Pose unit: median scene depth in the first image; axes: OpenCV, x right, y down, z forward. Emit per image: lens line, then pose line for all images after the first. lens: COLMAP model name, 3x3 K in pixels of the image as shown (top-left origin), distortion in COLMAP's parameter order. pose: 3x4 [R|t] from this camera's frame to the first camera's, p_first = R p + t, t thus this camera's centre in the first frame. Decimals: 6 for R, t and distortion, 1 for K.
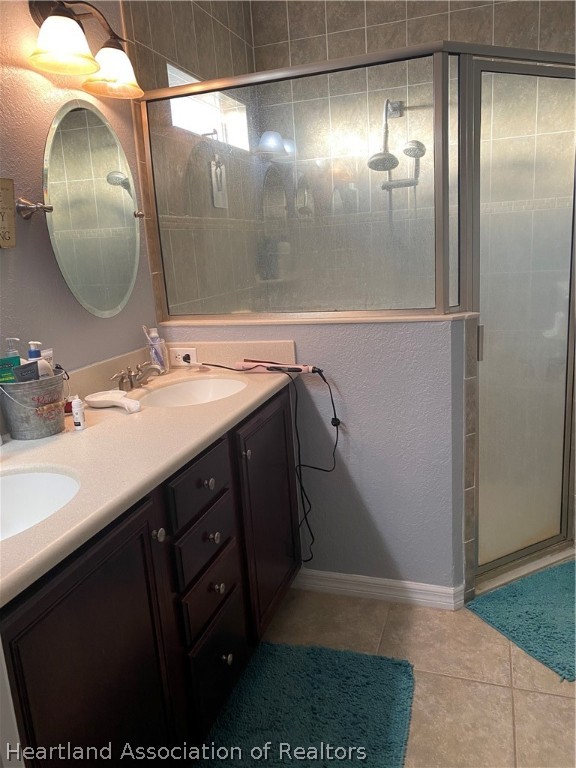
lens RADIAL K [[585.8, 0, 288.0], [0, 585.8, 379.4], [0, 0, 1]] dist [0.046107, -0.047701]
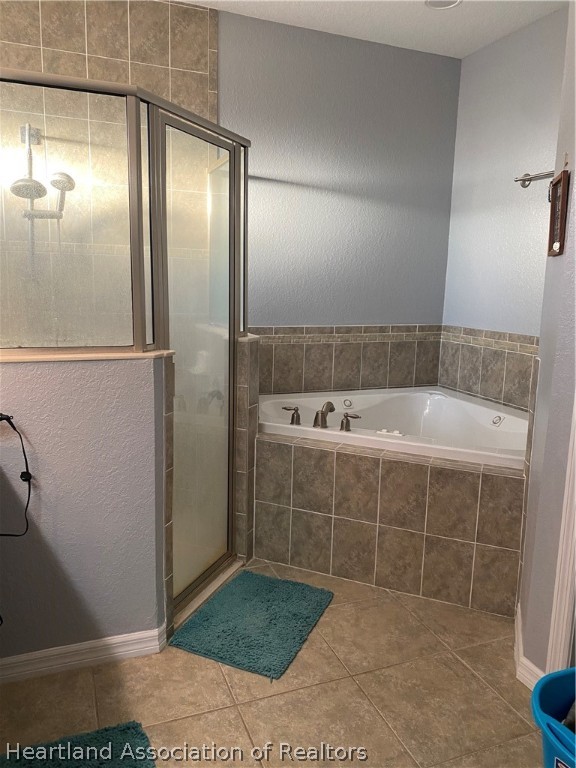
lens RADIAL K [[585.8, 0, 288.0], [0, 585.8, 379.4], [0, 0, 1]] dist [0.046107, -0.047701]
pose [[0.770281, -0.030746, 0.636963, -0.172579], [0.073531, 0.996457, -0.040822, -0.005347], [-0.633451, 0.078281, 0.769813, 0.074174]]
